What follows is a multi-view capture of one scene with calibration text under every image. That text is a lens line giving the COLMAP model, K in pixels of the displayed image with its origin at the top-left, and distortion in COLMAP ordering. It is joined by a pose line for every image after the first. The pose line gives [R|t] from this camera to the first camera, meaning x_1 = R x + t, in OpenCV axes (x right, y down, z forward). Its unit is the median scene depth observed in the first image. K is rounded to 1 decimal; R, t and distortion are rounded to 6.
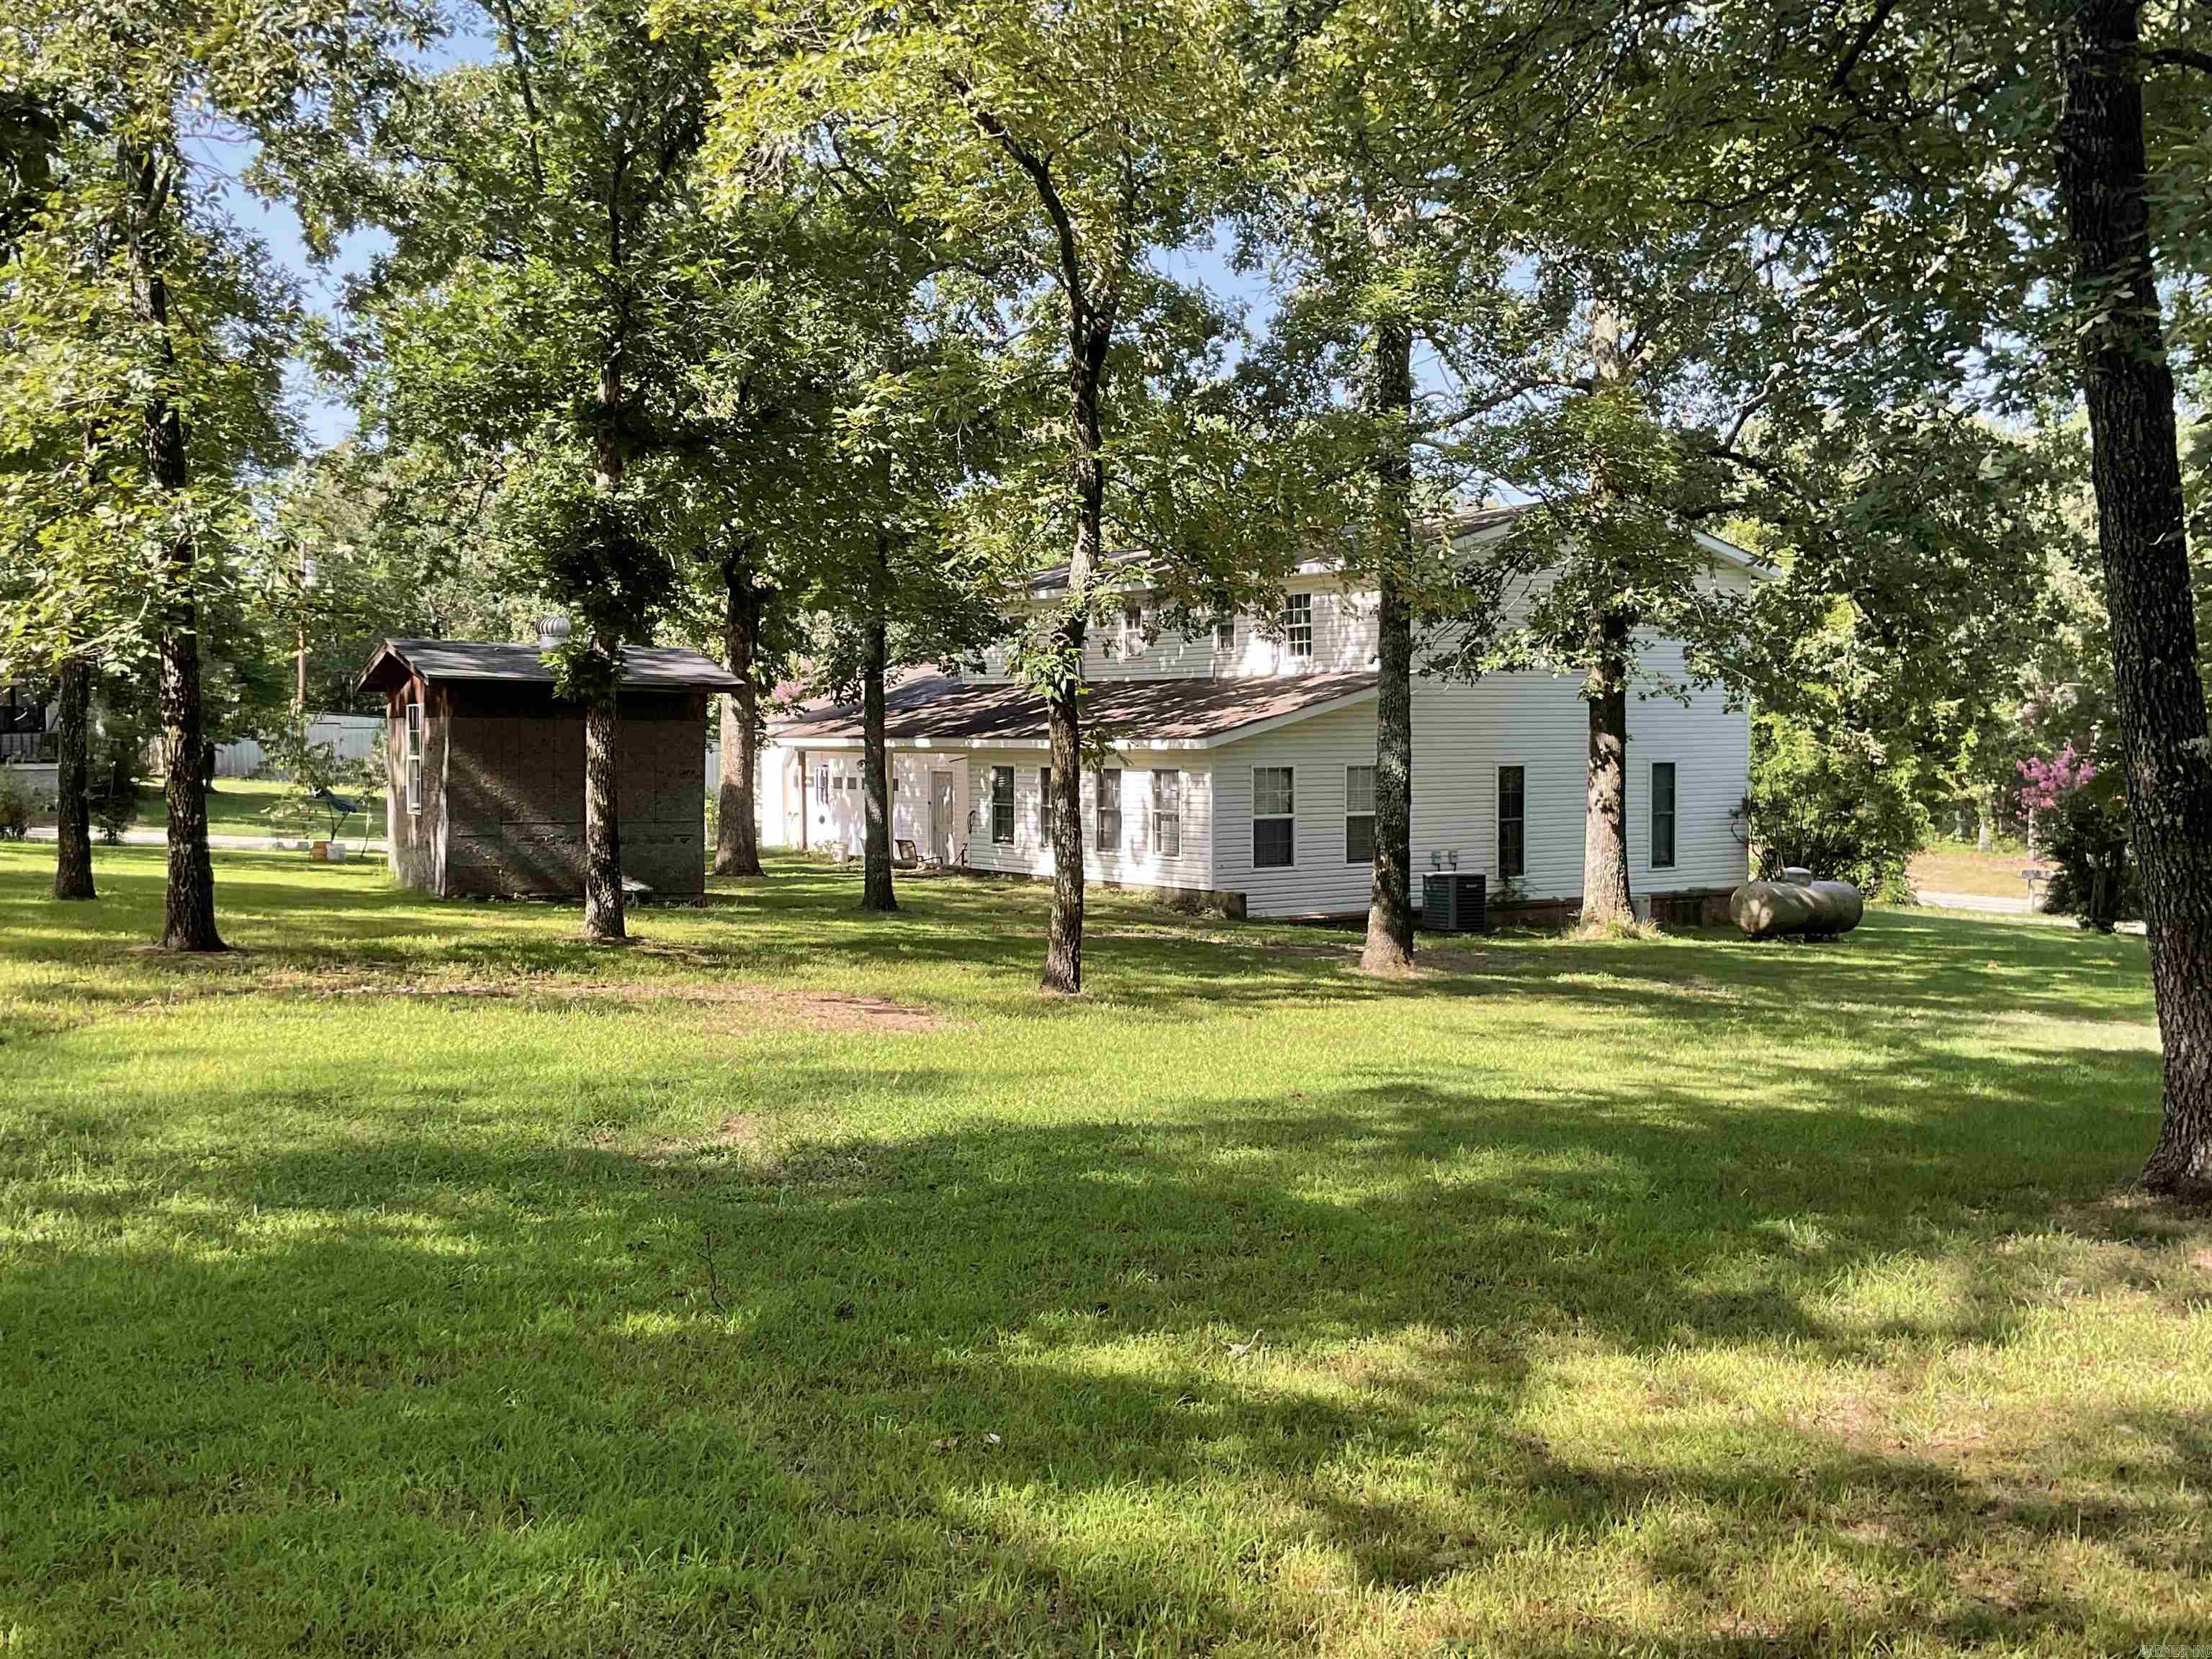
lens RADIAL K [[2301.1, 0, 1106.0], [0, 2301.1, 829.5], [0, 0, 1]] dist [0.134715, -0.307892]
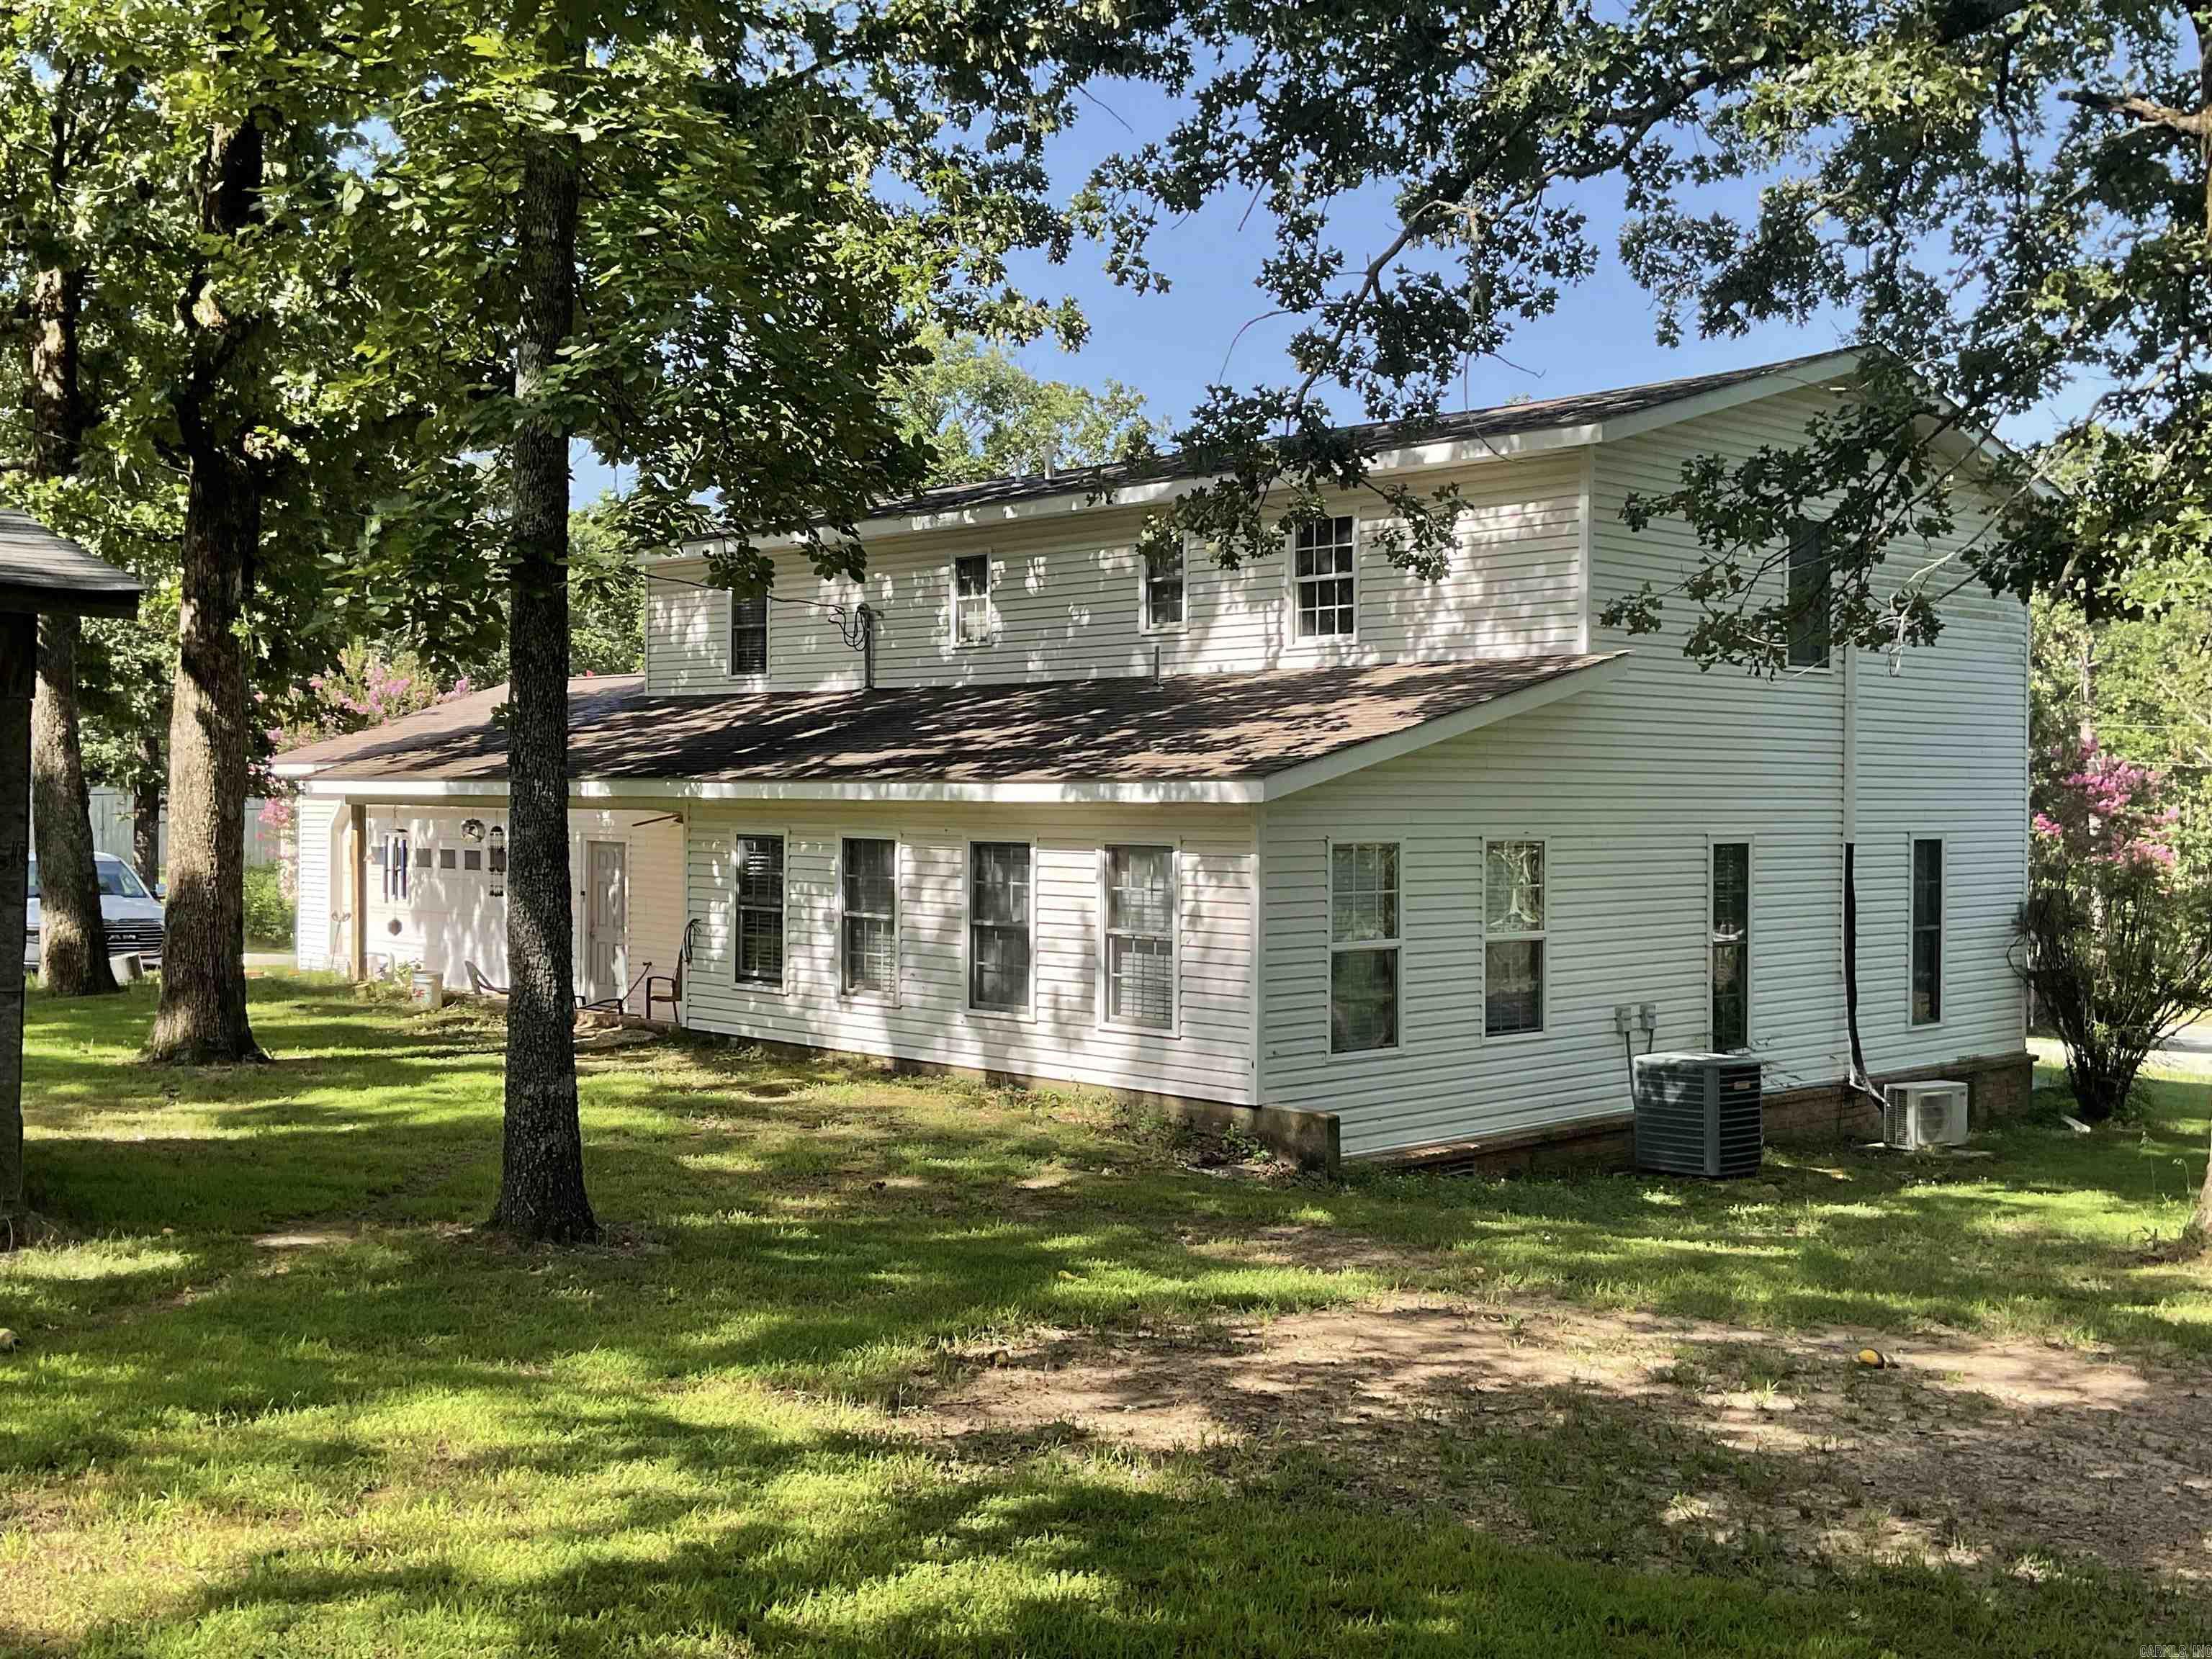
lens RADIAL K [[2301.1, 0, 1106.0], [0, 2301.1, 829.5], [0, 0, 1]] dist [0.134715, -0.307892]
pose [[0.985396, 0.008487, 0.170064, -0.057821], [-0.003461, 0.999549, -0.029830, -0.014057], [-0.170241, 0.028806, 0.984981, 0.487491]]
